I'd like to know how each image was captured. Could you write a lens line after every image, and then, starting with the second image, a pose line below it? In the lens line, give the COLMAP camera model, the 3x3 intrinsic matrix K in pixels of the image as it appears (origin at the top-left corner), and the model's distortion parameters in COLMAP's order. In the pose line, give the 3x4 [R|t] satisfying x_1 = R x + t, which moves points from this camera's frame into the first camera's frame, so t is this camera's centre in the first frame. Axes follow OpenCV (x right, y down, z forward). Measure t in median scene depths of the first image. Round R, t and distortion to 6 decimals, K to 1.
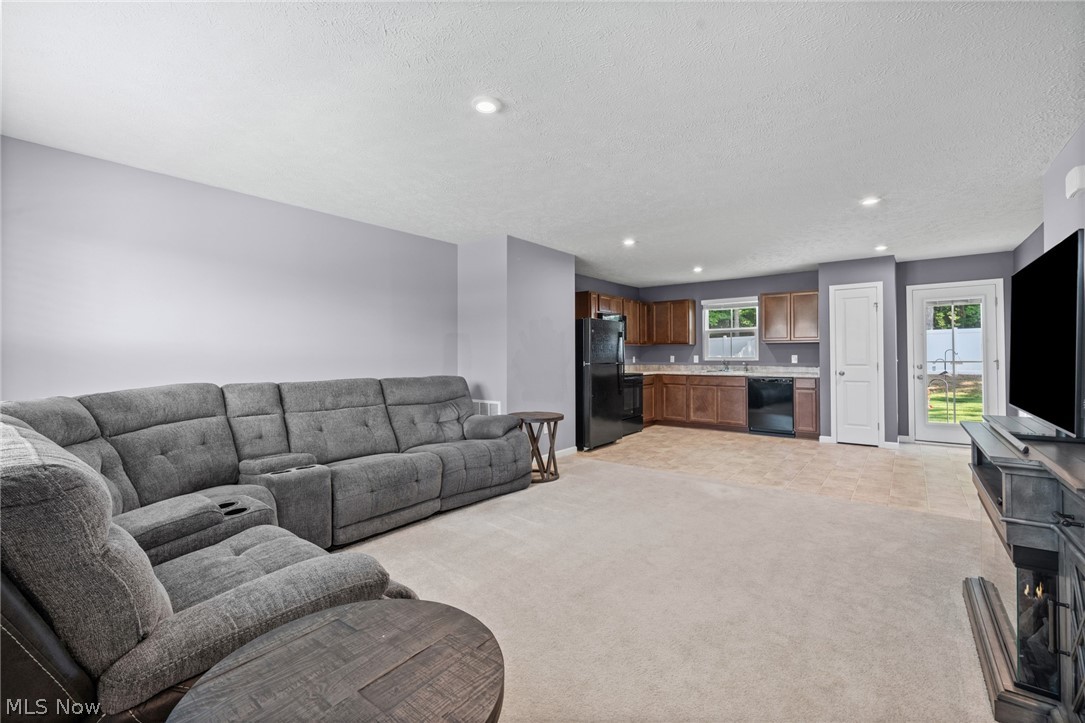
lens RADIAL K [[463.1, 0, 544.3], [0, 463.1, 353.2], [0, 0, 1]] dist [0.001658, -0.000666]
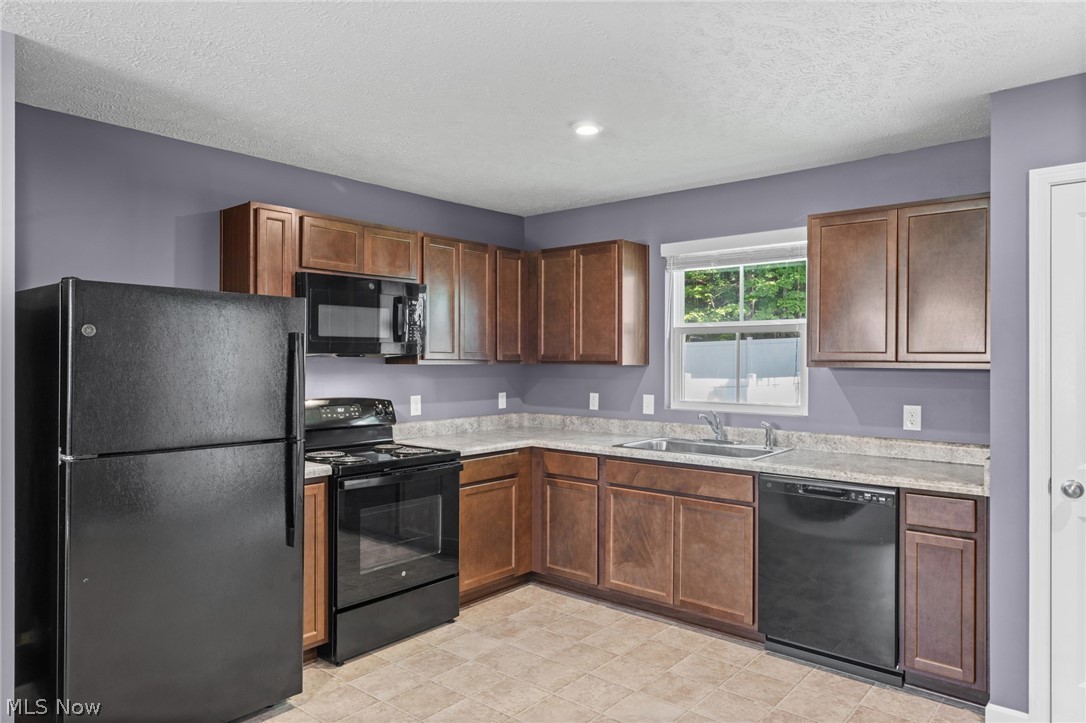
lens RADIAL K [[688.8, 0, 541.7], [0, 688.8, 363.6], [0, 0, 1]] dist [-0.003204, 0.000452]
pose [[0.998887, 0.008373, -0.046418, 0.289490], [-0.007923, 0.999920, 0.009866, -0.026302], [0.046497, -0.009487, 0.998873, 0.484440]]
